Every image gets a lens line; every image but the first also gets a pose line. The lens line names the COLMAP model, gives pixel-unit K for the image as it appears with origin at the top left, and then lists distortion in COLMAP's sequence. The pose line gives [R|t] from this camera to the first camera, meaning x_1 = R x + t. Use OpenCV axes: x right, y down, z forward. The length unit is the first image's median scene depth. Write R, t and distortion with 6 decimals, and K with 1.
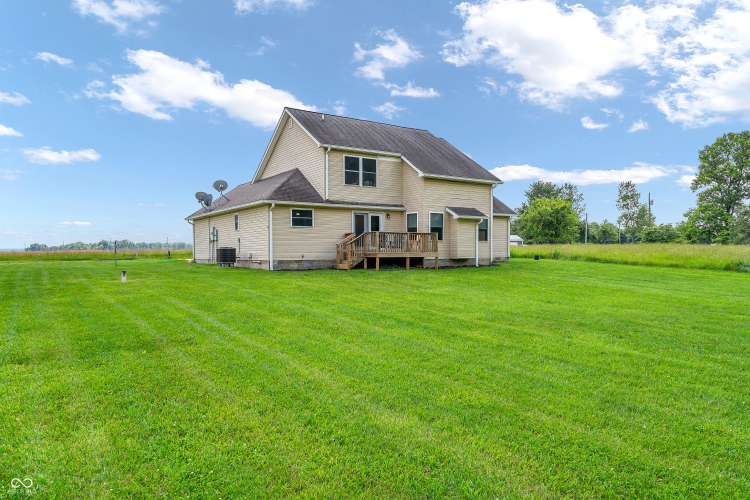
lens RADIAL K [[536.7, 0, 375.0], [0, 536.7, 250.0], [0, 0, 1]] dist [-0.008992, -0.003069]
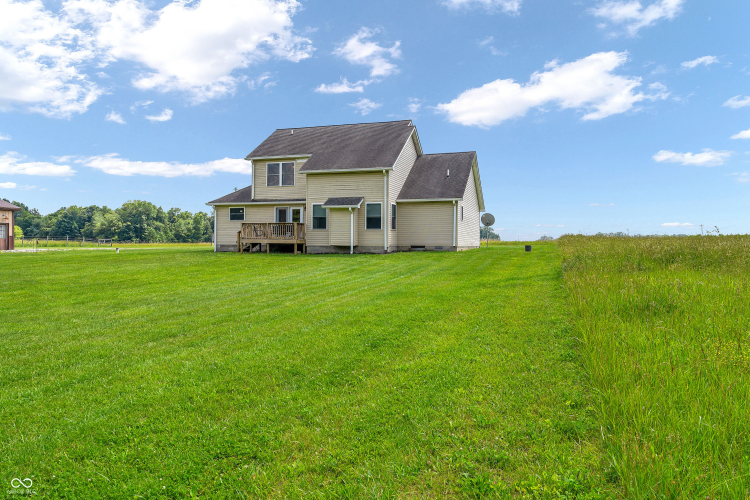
lens RADIAL K [[536.7, 0, 375.0], [0, 536.7, 250.0], [0, 0, 1]] dist [-0.008992, -0.003069]
pose [[0.596458, 0.017382, -0.802456, 1.083212], [-0.006333, 0.999836, 0.016950, 0.006358], [0.802620, -0.005028, 0.596470, 0.427794]]
